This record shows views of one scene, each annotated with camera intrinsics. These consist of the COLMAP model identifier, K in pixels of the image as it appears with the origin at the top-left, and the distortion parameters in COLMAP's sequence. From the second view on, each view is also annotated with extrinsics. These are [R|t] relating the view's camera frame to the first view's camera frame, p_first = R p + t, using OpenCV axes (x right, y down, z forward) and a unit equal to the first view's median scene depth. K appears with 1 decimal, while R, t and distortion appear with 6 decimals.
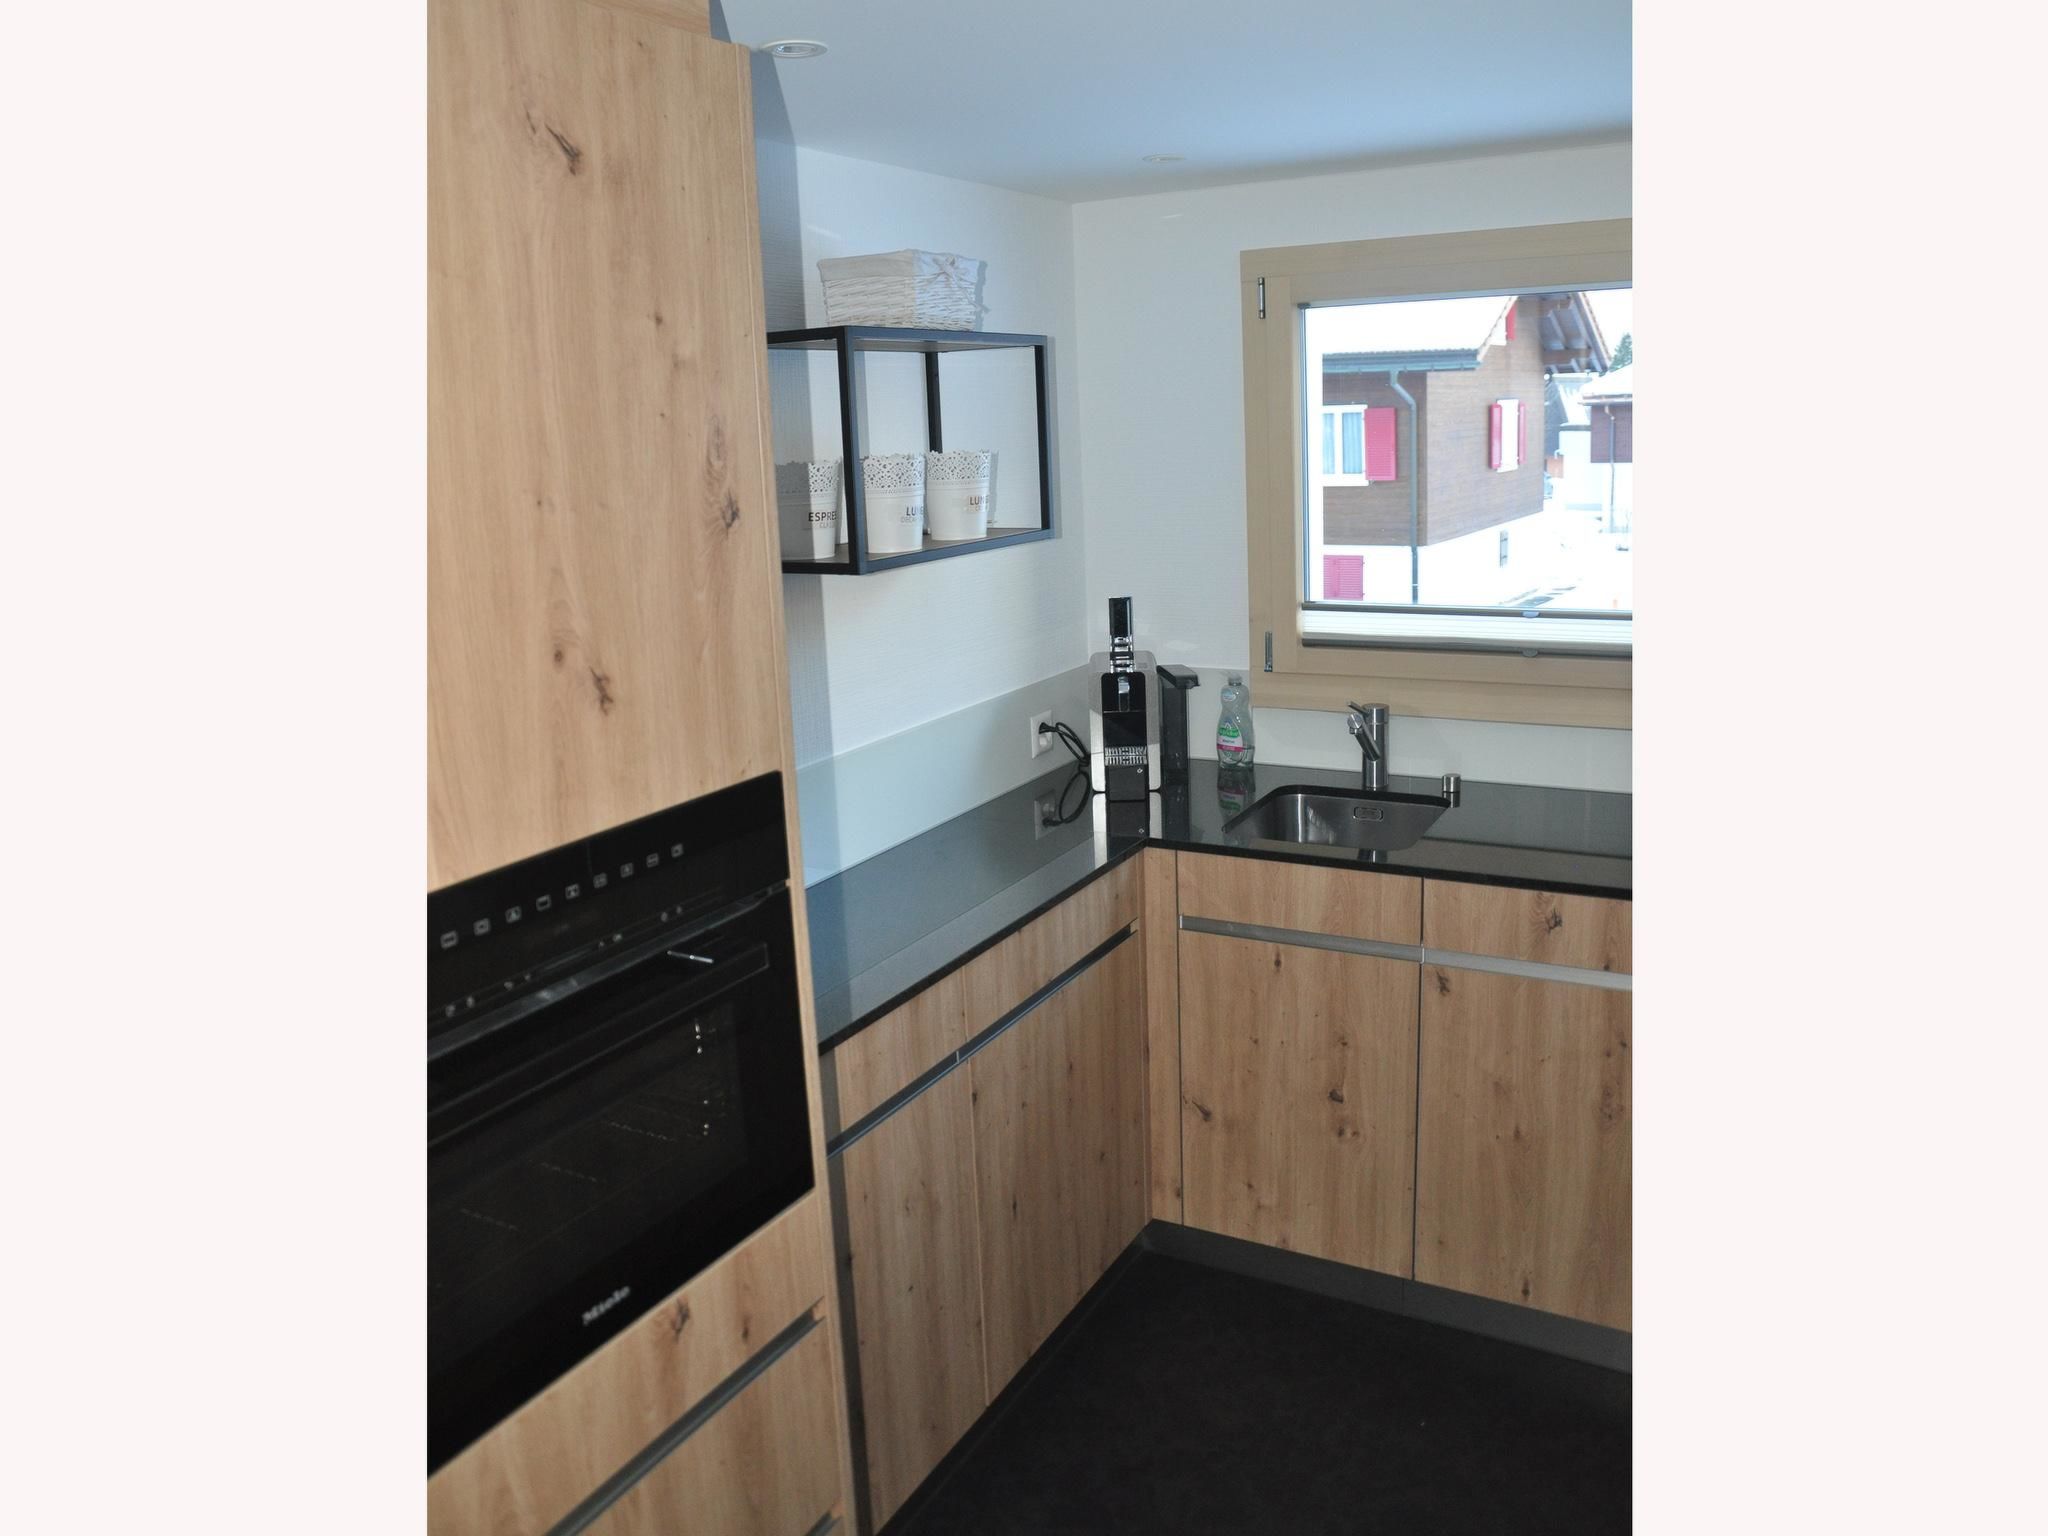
lens RADIAL K [[1481.5, 0, 1024.3], [0, 1481.5, 687.6], [0, 0, 1]] dist [-0.094826, 0.002443]
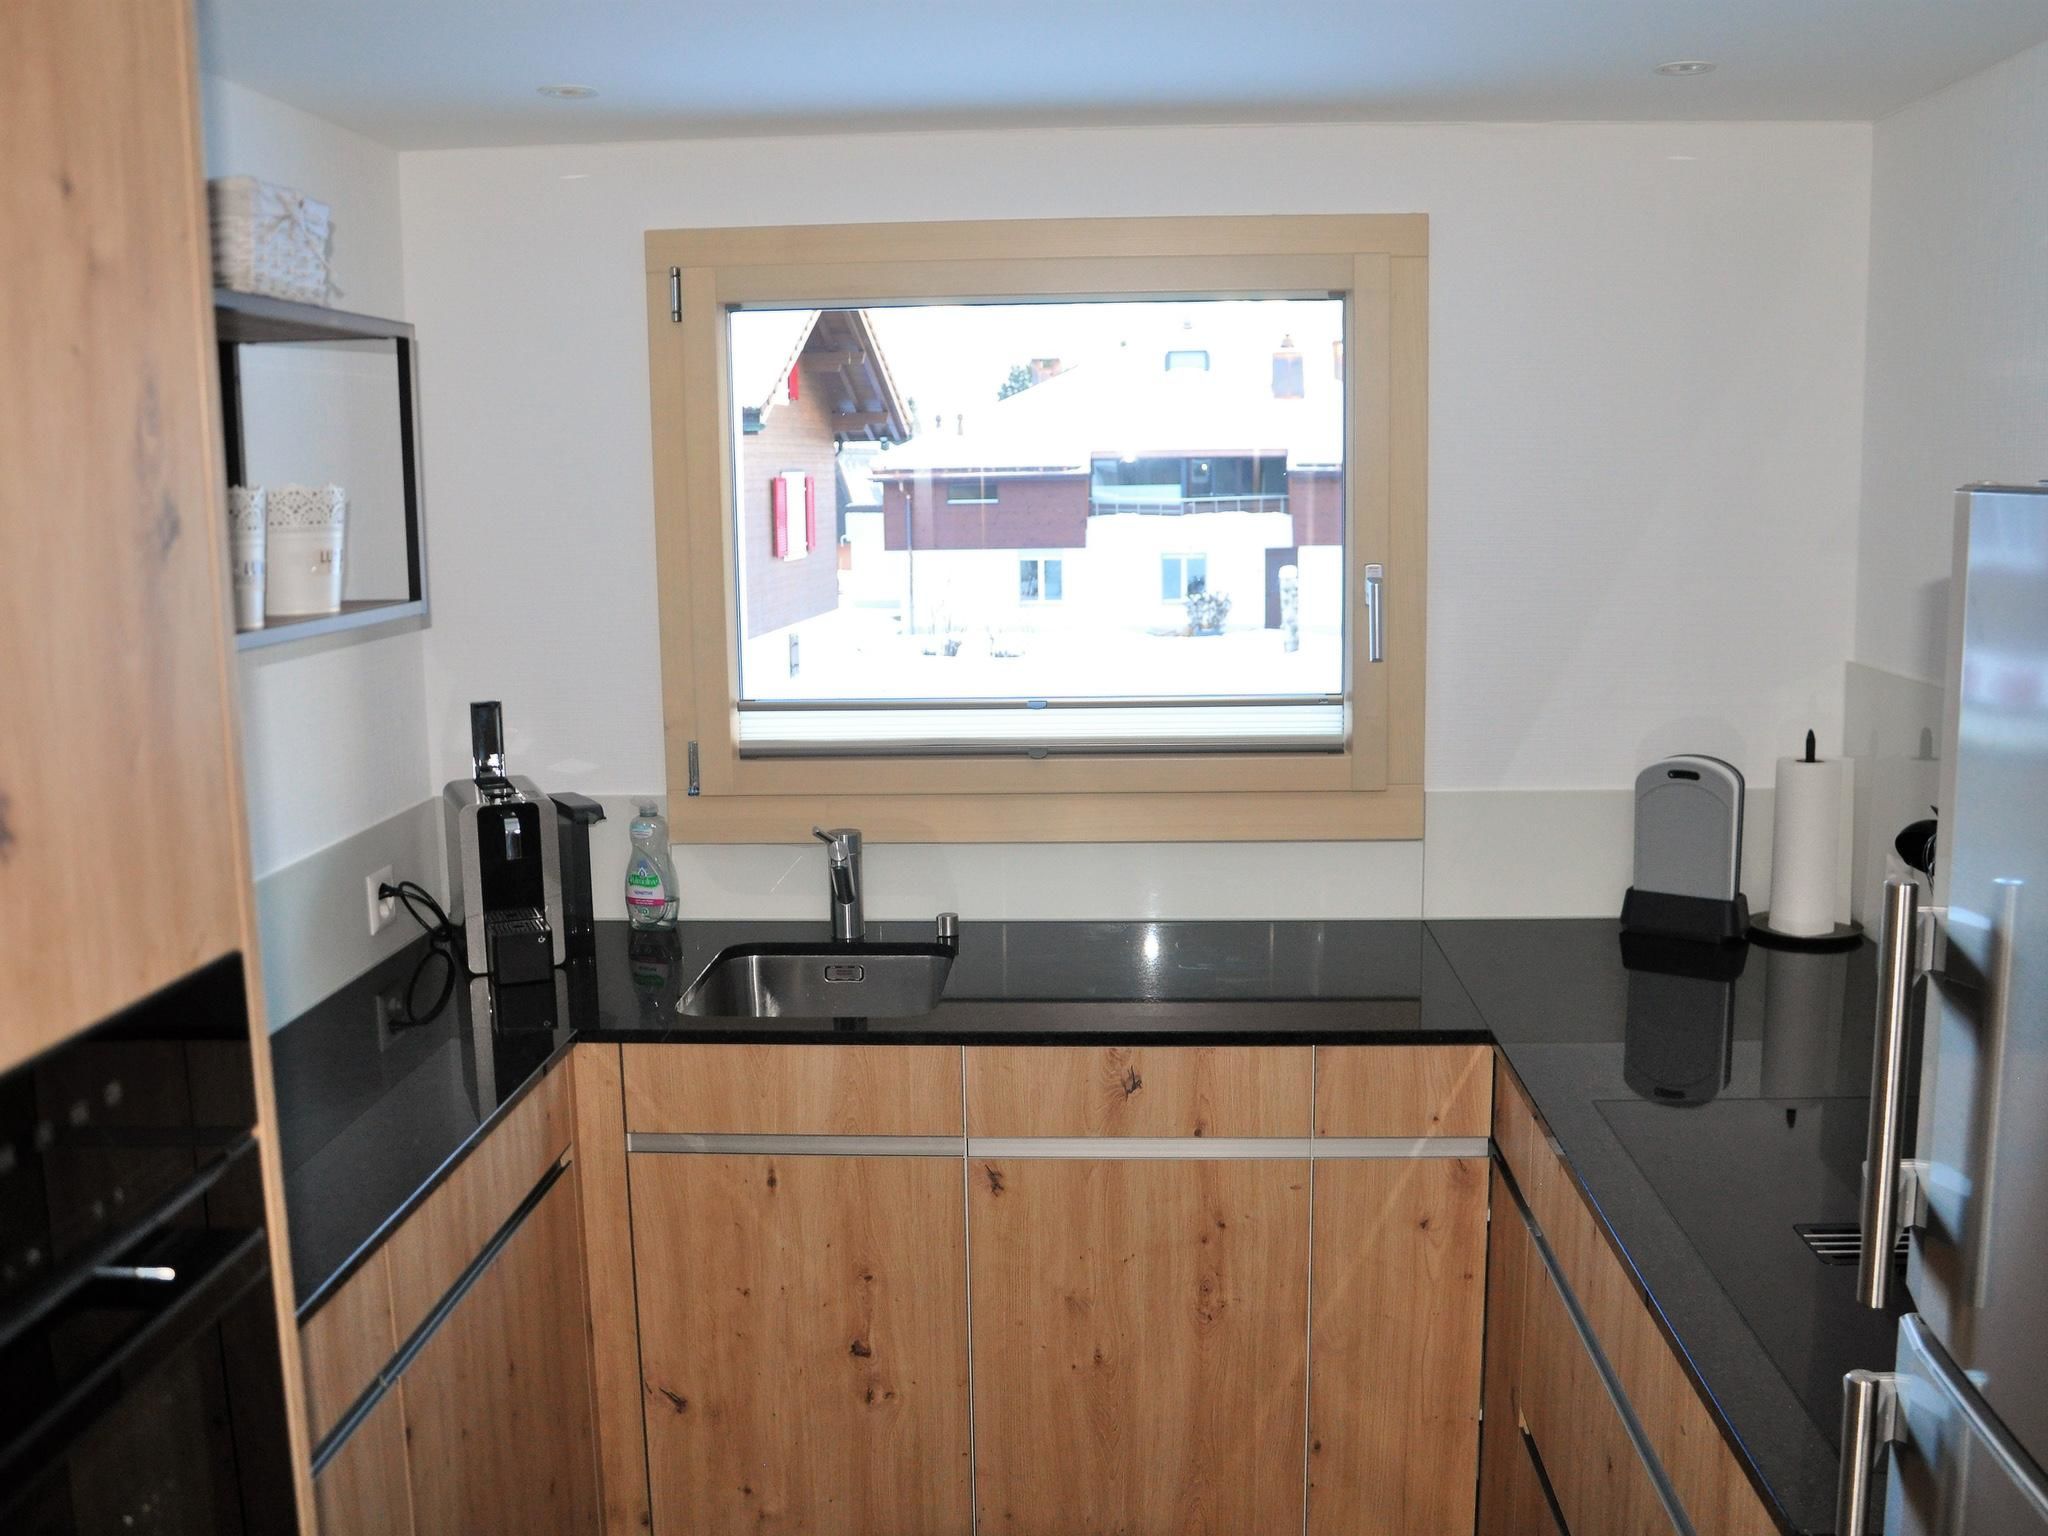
lens RADIAL K [[1880.3, 0, 1024.0], [0, 1880.3, 768.0], [0, 0, 1]] dist [-0.130565, 0.152134]
pose [[0.896353, -0.040256, 0.441510, -0.114172], [0.057627, 0.998000, -0.025999, 0.010608], [-0.439580, 0.048747, 0.896880, 0.089089]]
